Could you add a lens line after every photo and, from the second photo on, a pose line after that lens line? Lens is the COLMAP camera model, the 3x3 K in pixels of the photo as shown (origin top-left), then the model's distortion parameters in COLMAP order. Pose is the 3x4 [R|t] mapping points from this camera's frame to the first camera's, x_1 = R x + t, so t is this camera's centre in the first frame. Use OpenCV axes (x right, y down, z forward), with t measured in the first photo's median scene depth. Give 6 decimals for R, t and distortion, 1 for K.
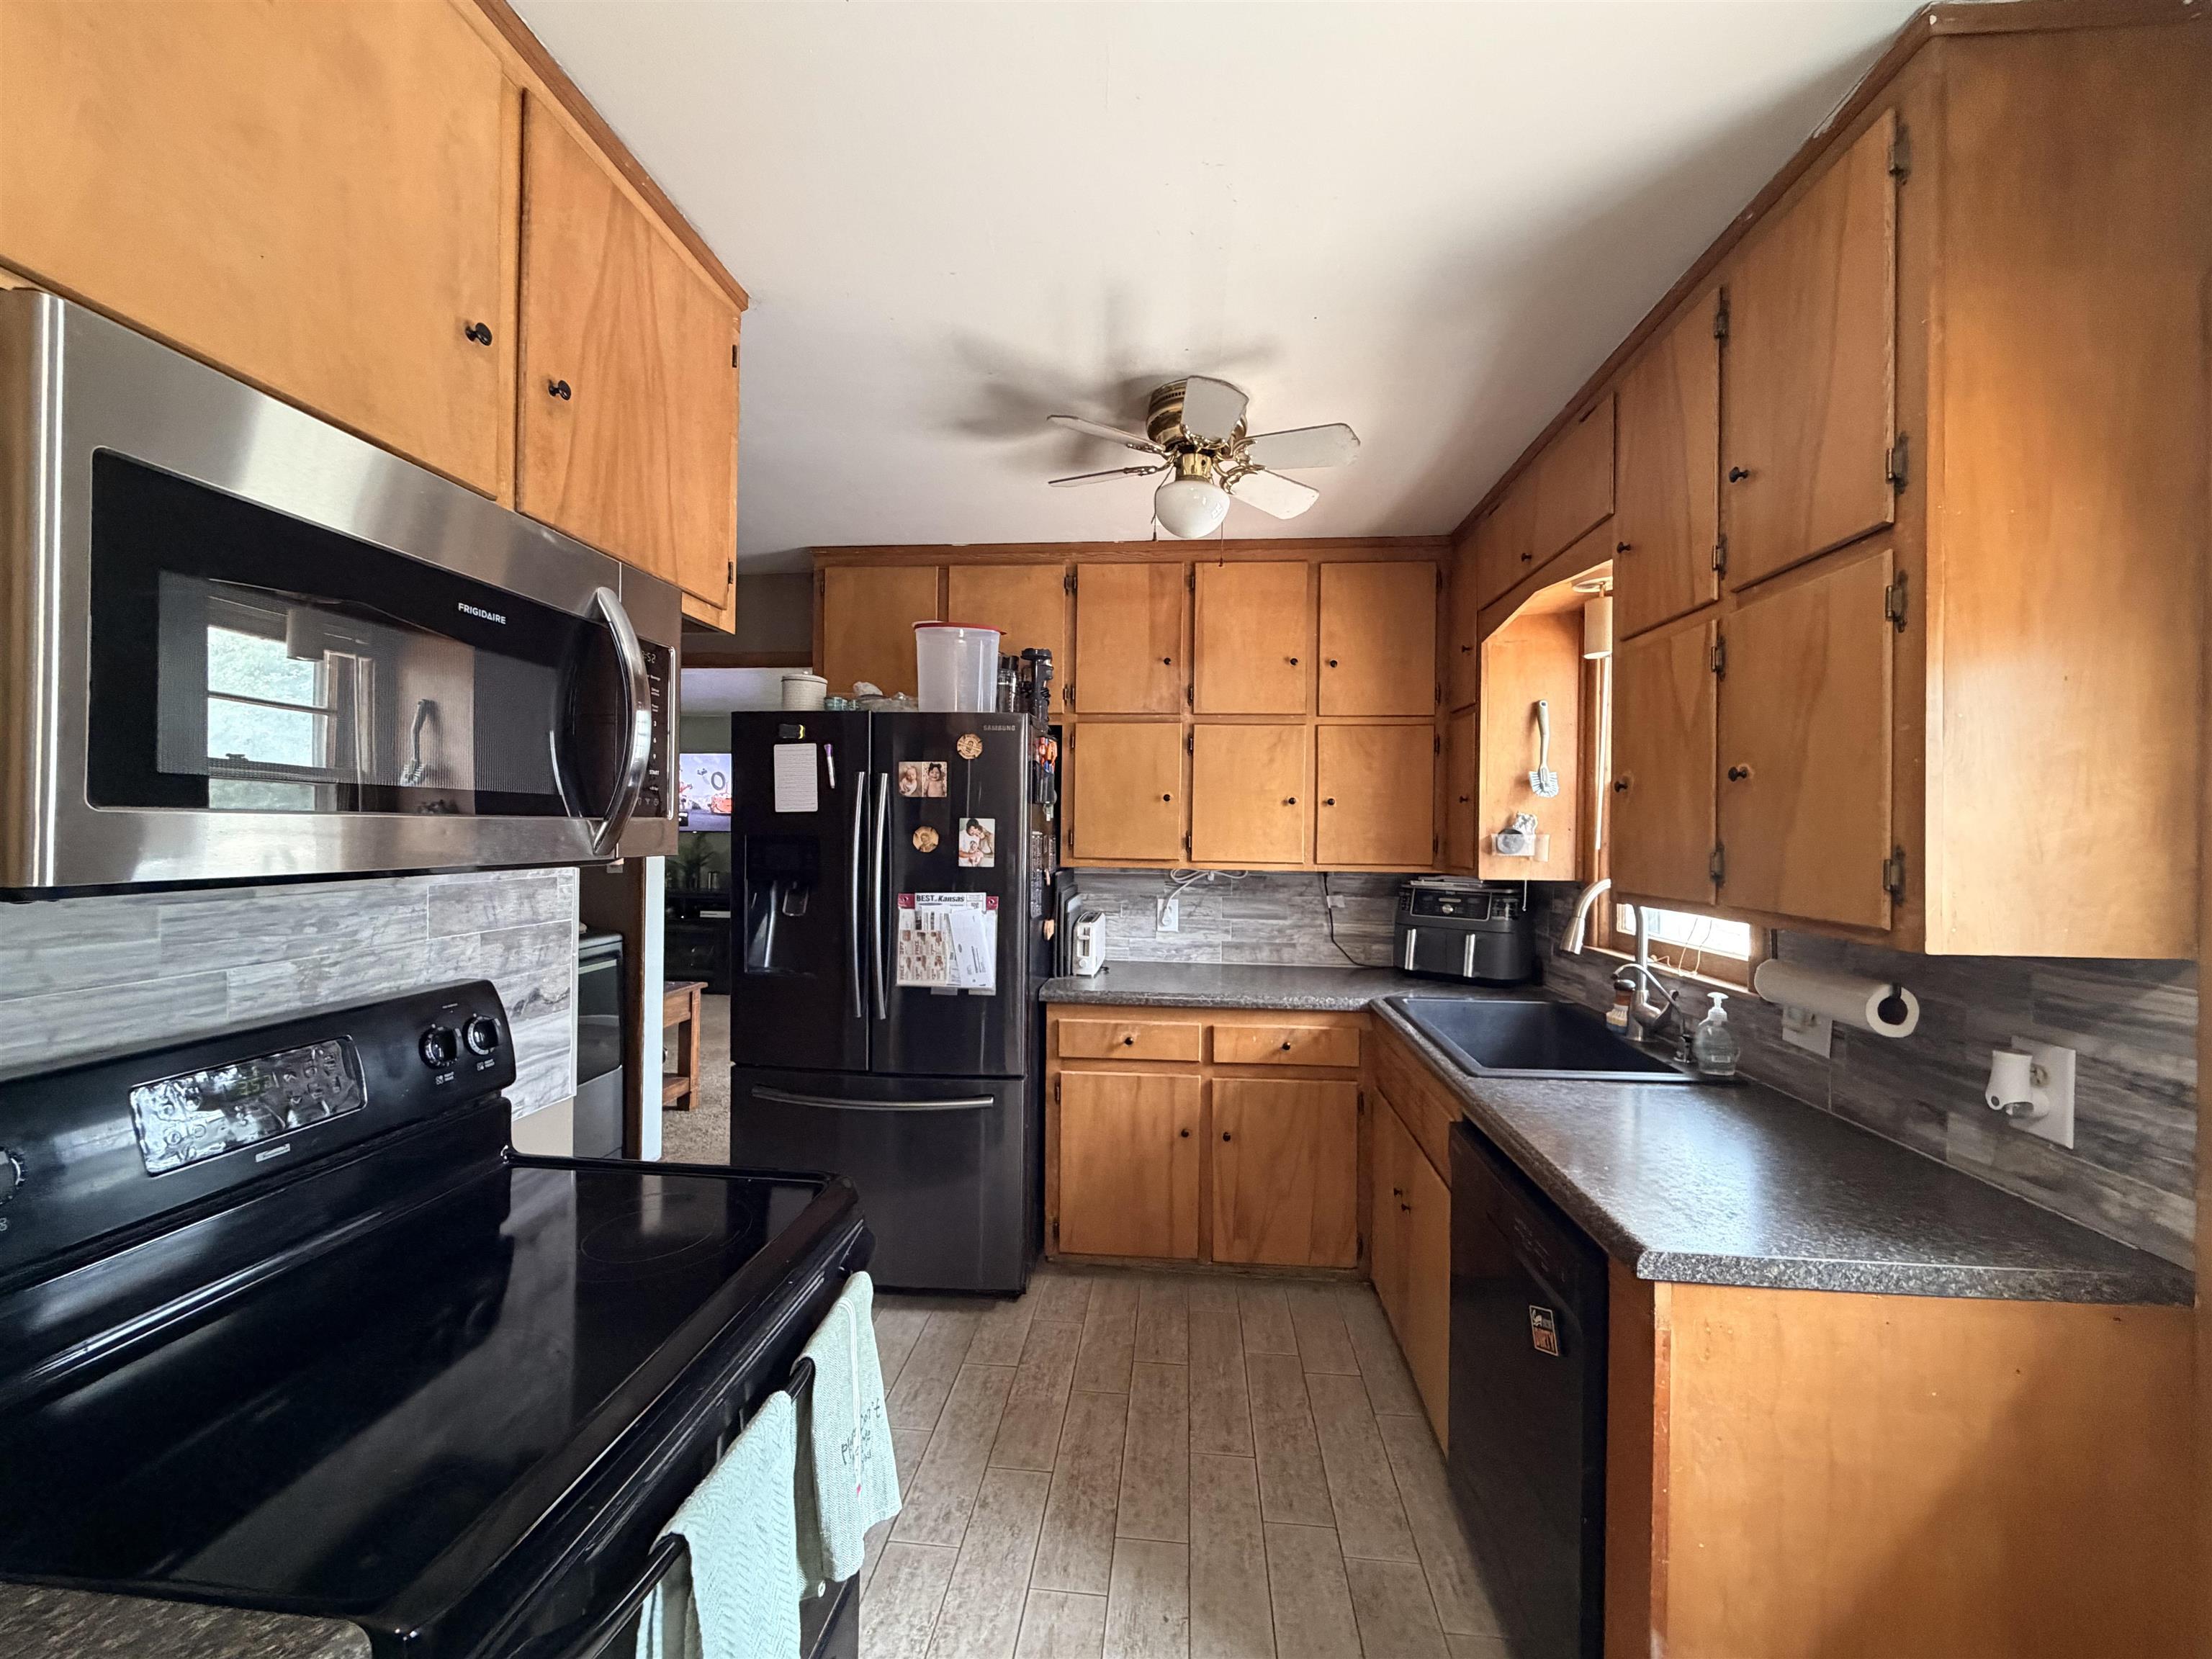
lens RADIAL K [[885.6, 0, 1106.0], [0, 885.6, 829.5], [0, 0, 1]] dist [-0.000519, 0.000361]
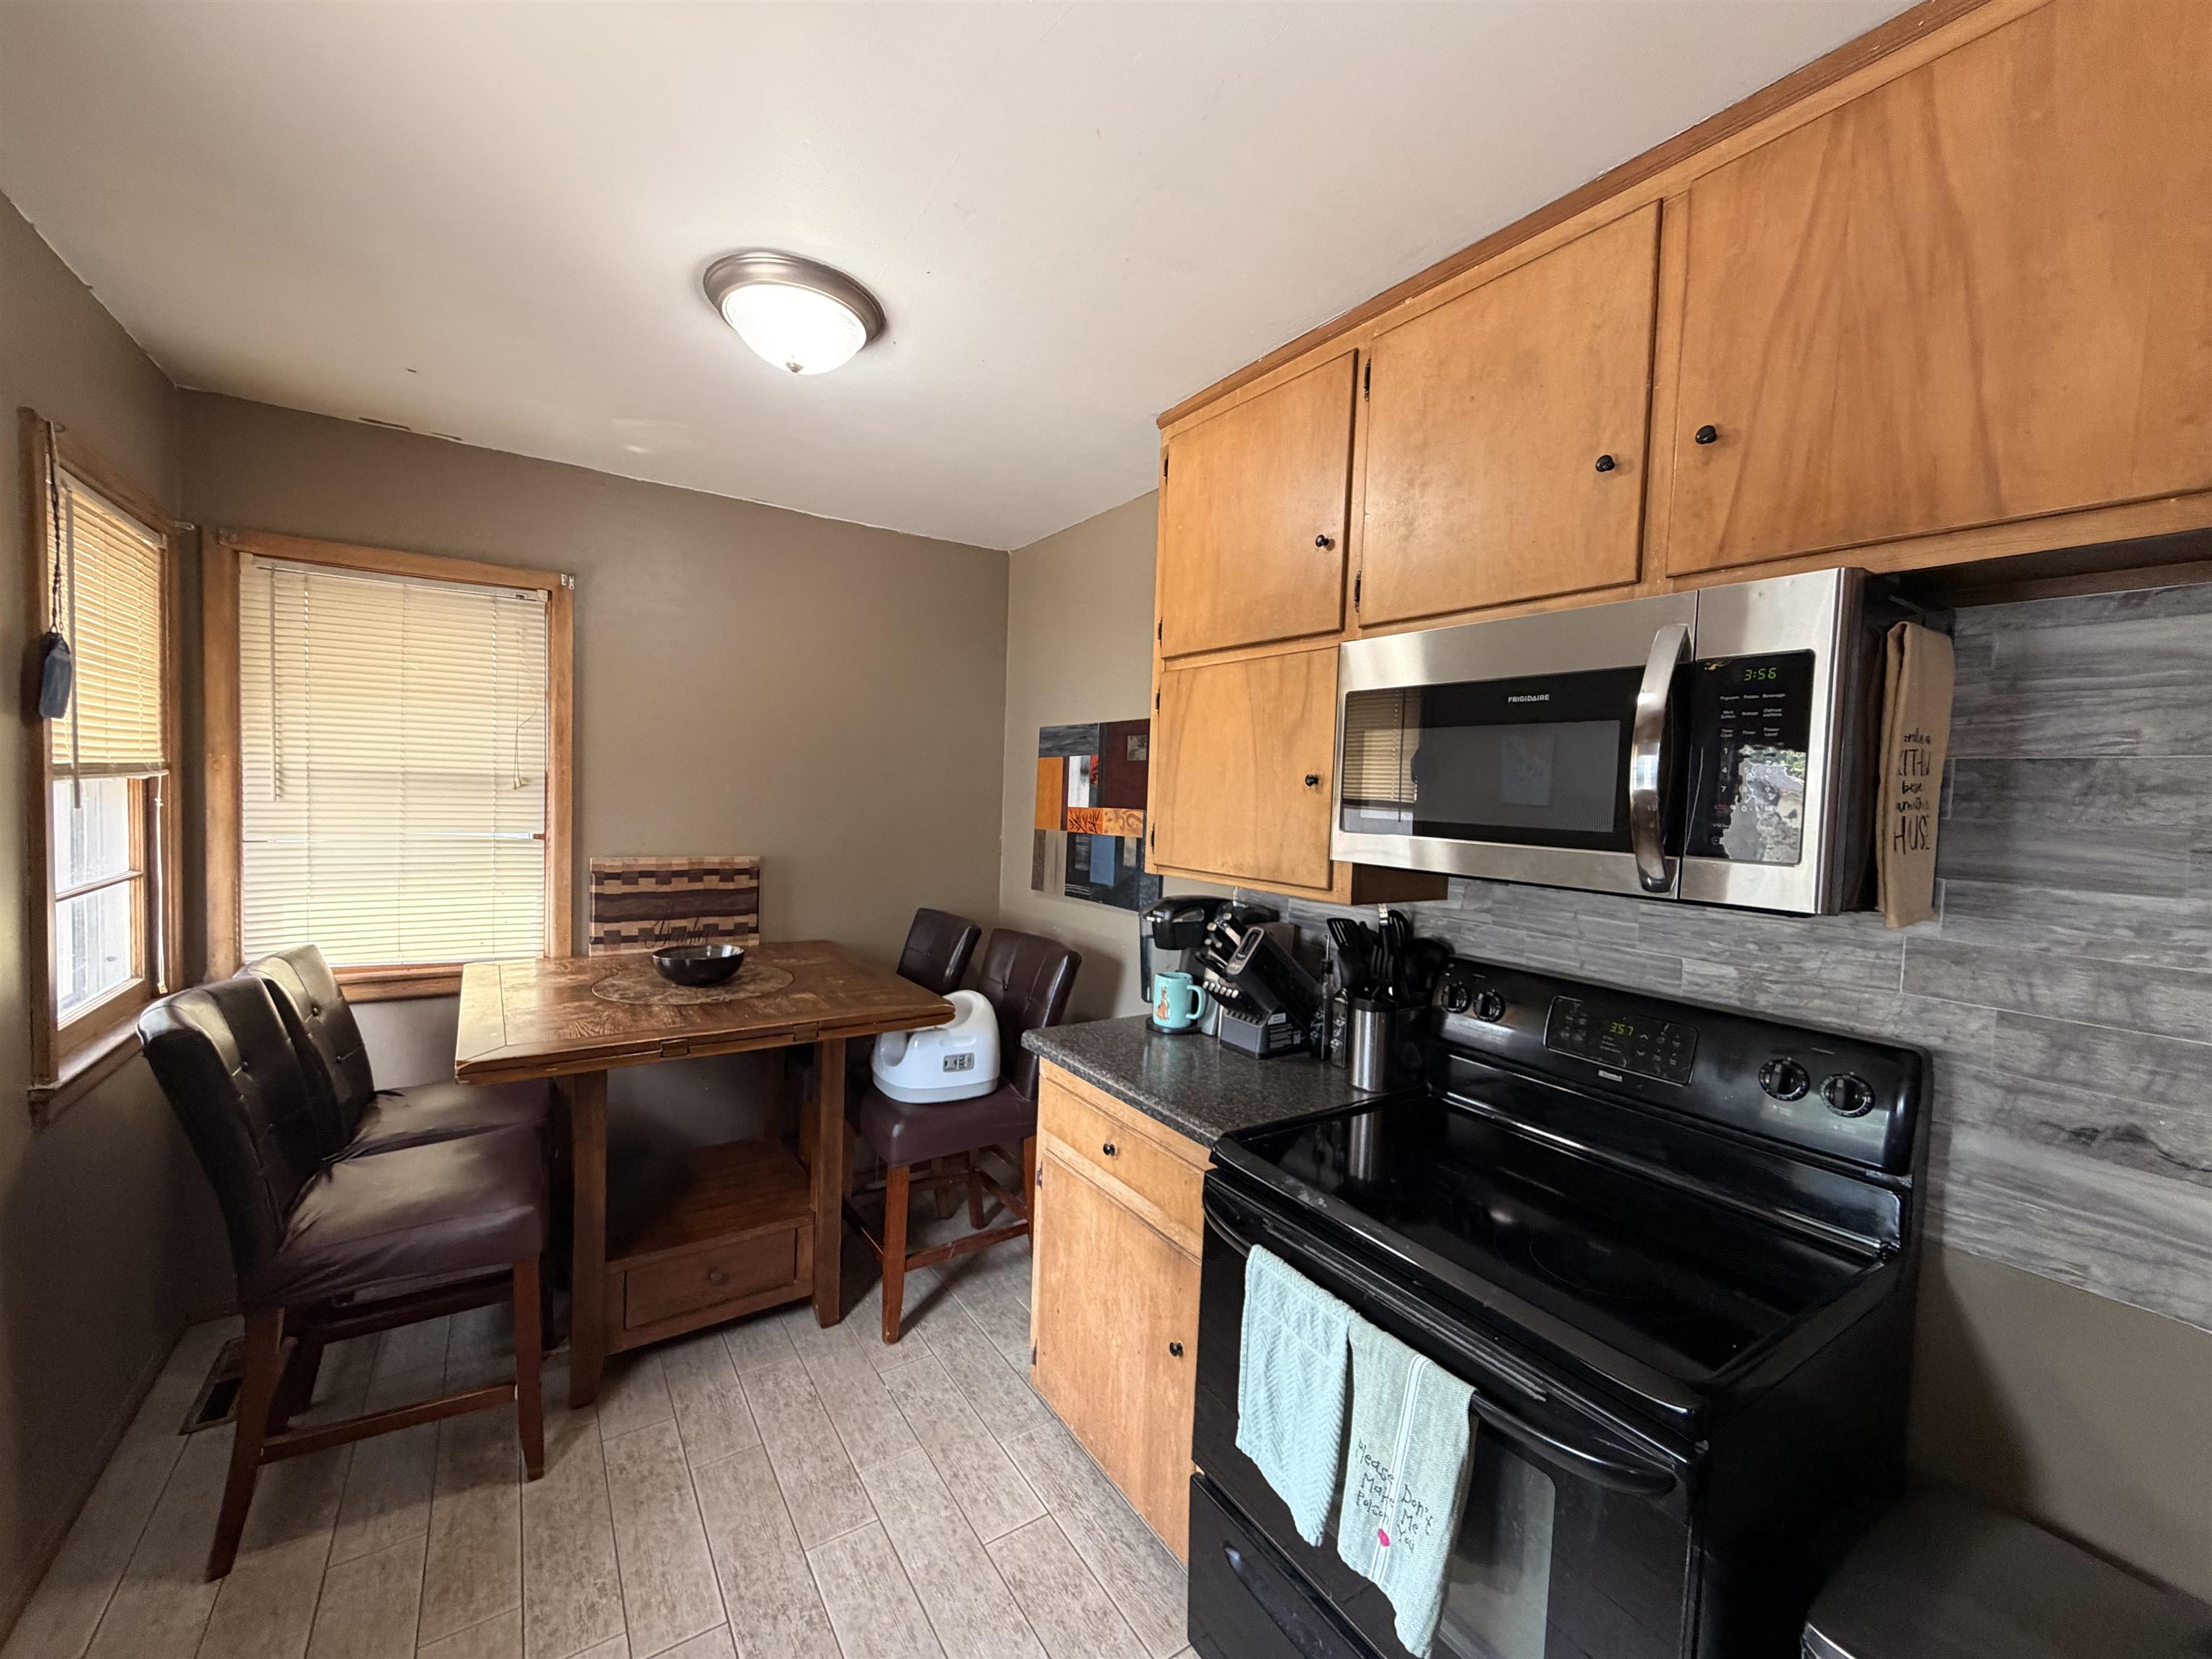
lens RADIAL K [[885.6, 0, 1106.0], [0, 885.6, 829.5], [0, 0, 1]] dist [-0.000519, 0.000361]
pose [[-0.776941, -0.008872, -0.629510, 0.530111], [-0.044208, 0.998201, 0.040493, -0.054060], [0.628019, 0.059290, -0.775936, 1.325573]]
